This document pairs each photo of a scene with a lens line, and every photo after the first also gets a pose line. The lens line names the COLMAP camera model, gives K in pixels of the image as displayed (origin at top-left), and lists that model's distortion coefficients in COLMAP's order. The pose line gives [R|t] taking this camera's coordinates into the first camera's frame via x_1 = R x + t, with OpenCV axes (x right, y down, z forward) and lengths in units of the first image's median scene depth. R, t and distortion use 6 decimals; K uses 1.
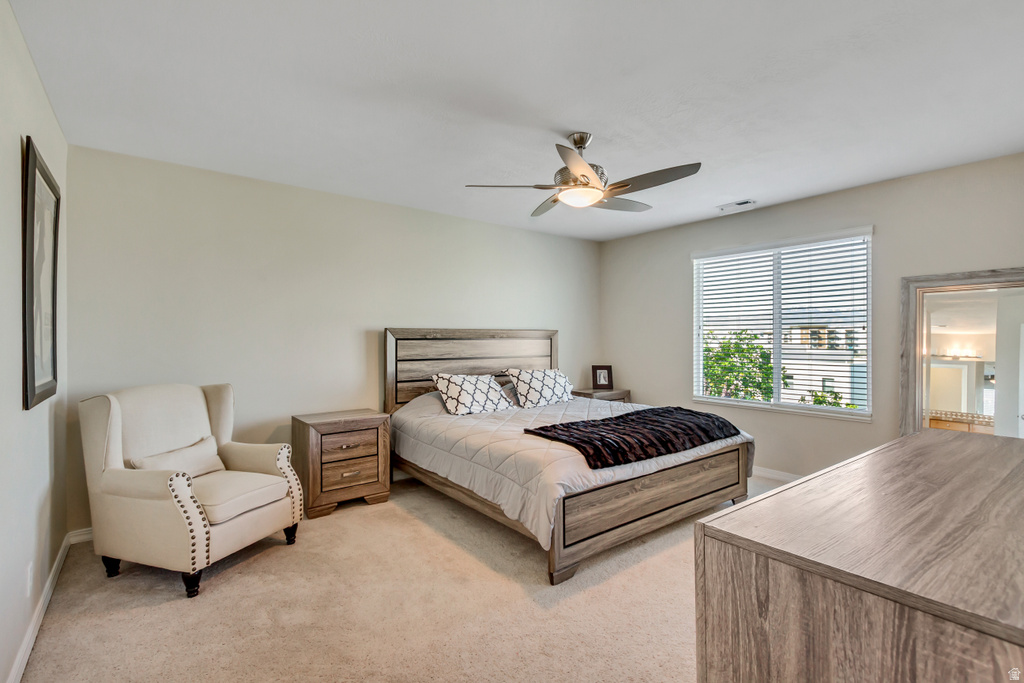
lens RADIAL K [[477.7, 0, 508.2], [0, 477.7, 344.4], [0, 0, 1]] dist [0.009063, -0.000805]
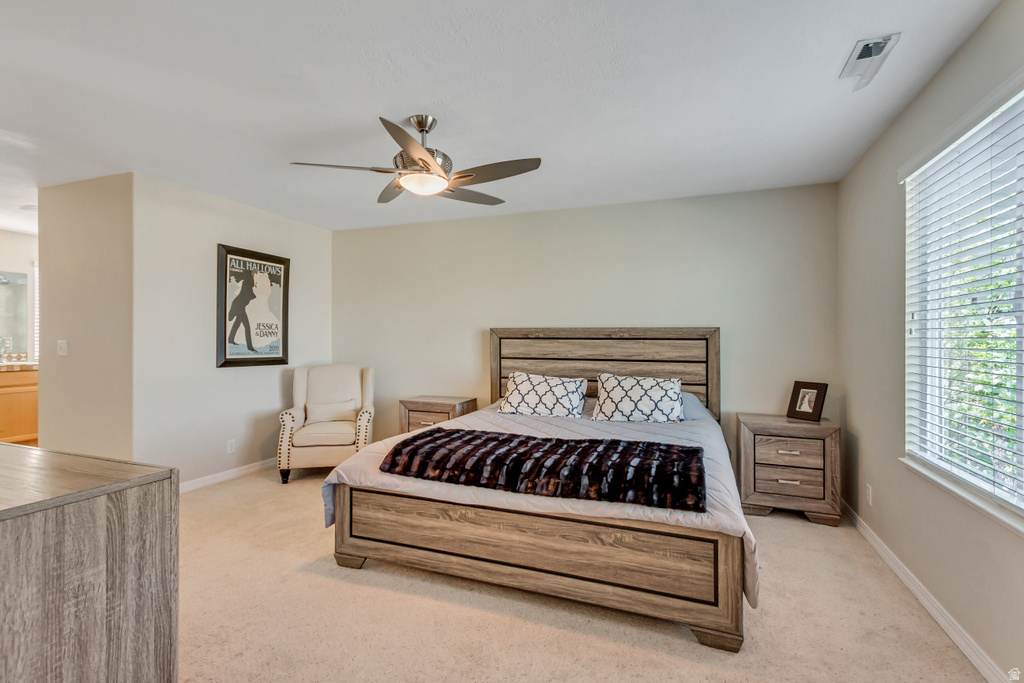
lens RADIAL K [[477.7, 0, 508.2], [0, 477.7, 344.4], [0, 0, 1]] dist [0.009063, -0.000805]
pose [[0.518875, 0.011948, -0.854767, 0.806761], [-0.017877, 0.999835, 0.003124, -0.000337], [0.854663, 0.013660, 0.519003, 0.511716]]
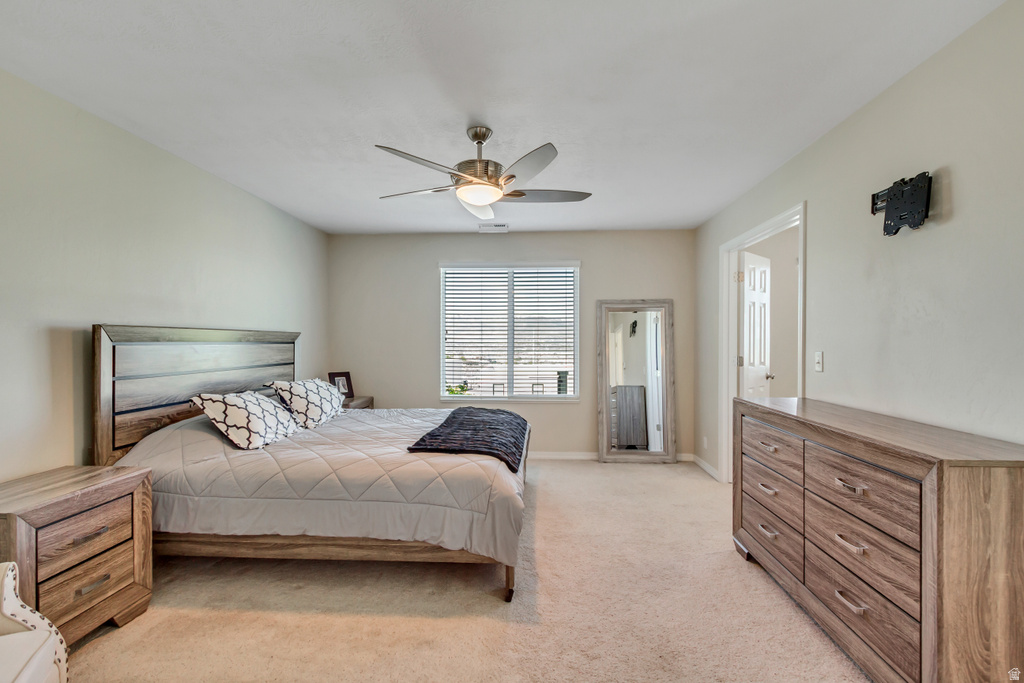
lens RADIAL K [[474.1, 0, 514.4], [0, 474.1, 349.1], [0, 0, 1]] dist [0.003477, 0.000013]
pose [[0.651309, -0.011141, 0.758731, -0.409460], [0.009455, 0.999934, 0.006567, -0.003199], [-0.758754, 0.002896, 0.651371, 0.254716]]
